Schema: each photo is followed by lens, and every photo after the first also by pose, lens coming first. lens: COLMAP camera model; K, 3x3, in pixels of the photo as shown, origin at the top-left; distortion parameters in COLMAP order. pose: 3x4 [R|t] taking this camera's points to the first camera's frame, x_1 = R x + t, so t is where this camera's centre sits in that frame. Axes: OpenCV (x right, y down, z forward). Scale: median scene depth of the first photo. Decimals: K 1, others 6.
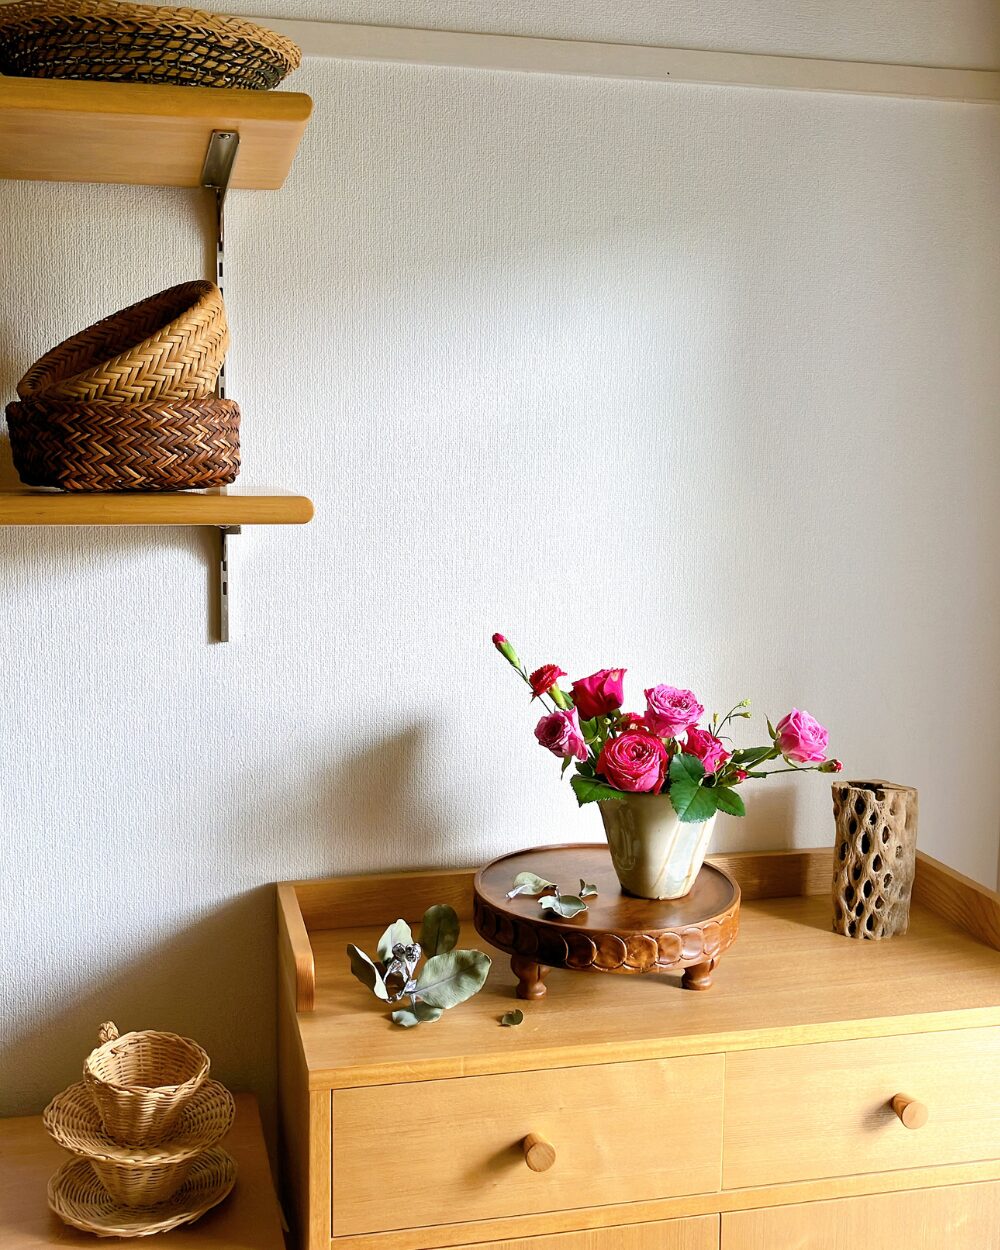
lens RADIAL K [[1479.6, 0, 490.6], [0, 1479.6, 625.0], [0, 0, 1]] dist [0.060447, 0.000000]
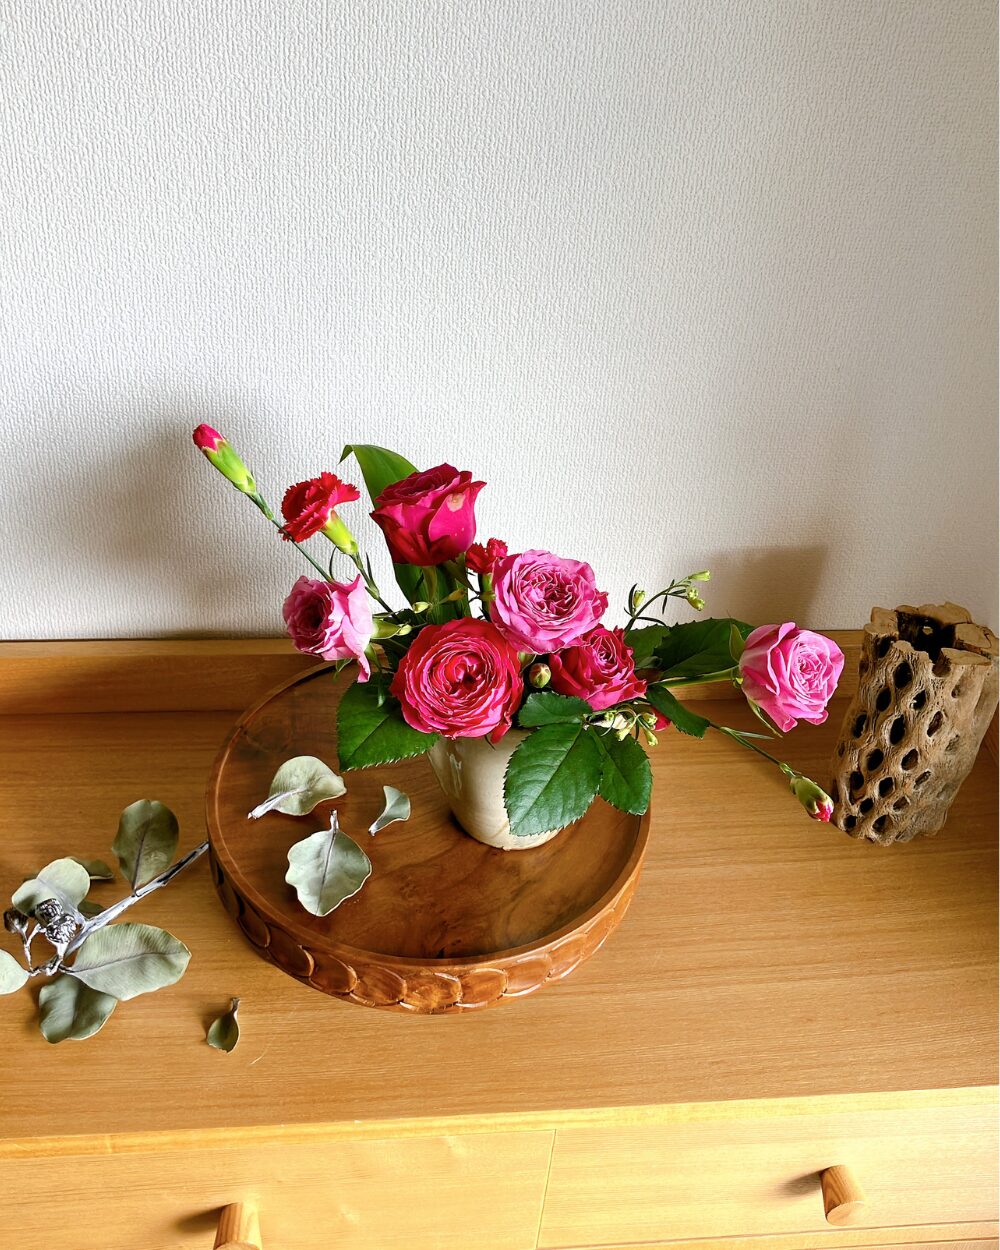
lens RADIAL K [[1479.6, 0, 475.2], [0, 1479.6, 639.5], [0, 0, 1]] dist [0.060447, 0.000000]
pose [[0.989389, 0.127499, -0.069667, 0.144587], [-0.073520, 0.852918, 0.516841, -0.208937], [0.125317, -0.506235, 0.853242, 0.581527]]
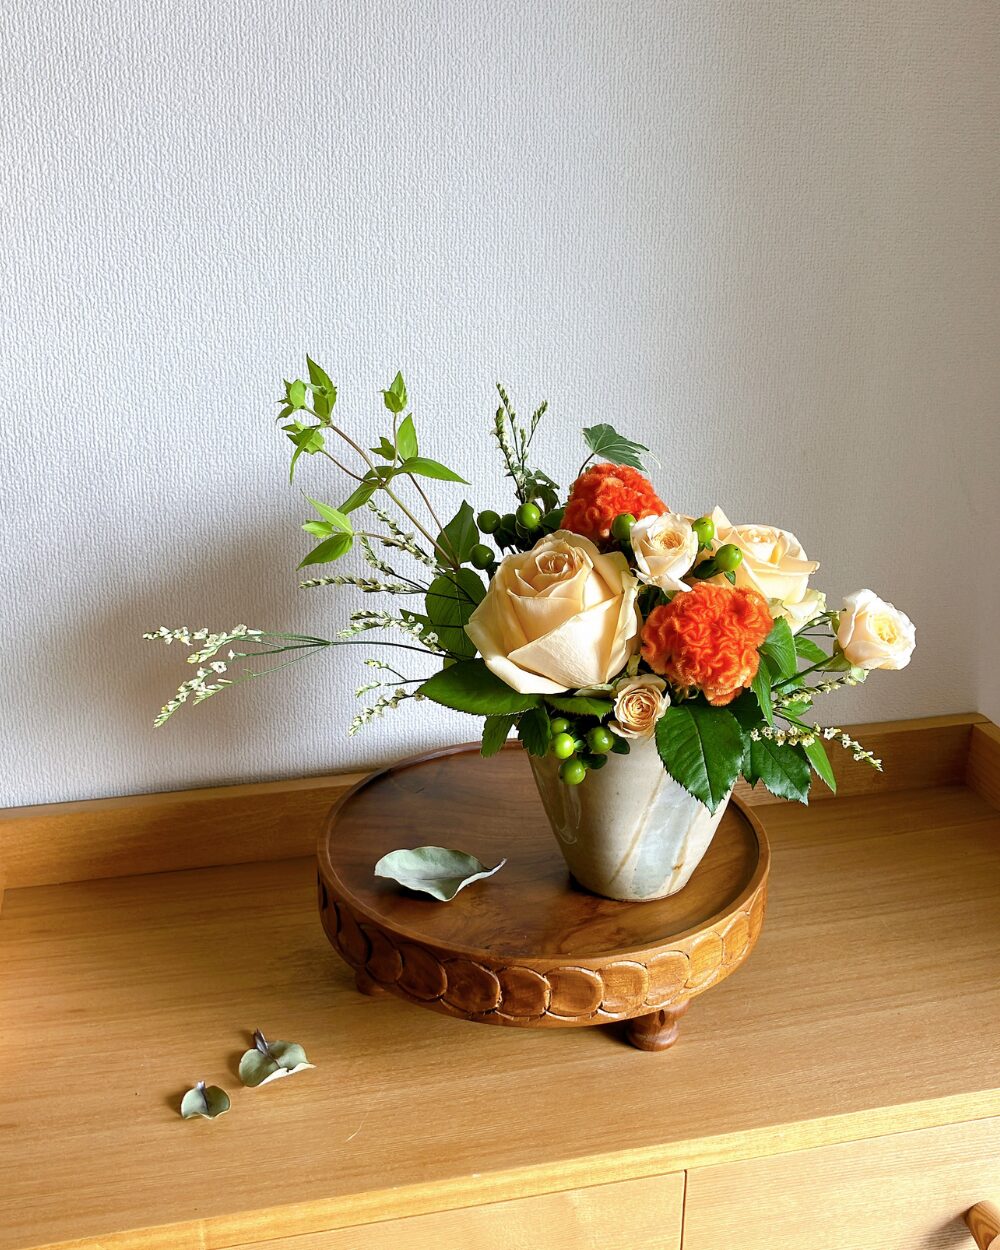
lens RADIAL K [[1479.6, 0, 508.0], [0, 1479.6, 625.1], [0, 0, 1]] dist [0.060447, 0.000000]
pose [[0.999913, 0.000183, 0.013197, 0.080275], [-0.002959, 0.977552, 0.210675, -0.026868], [-0.012862, -0.210695, 0.977467, 0.492485]]
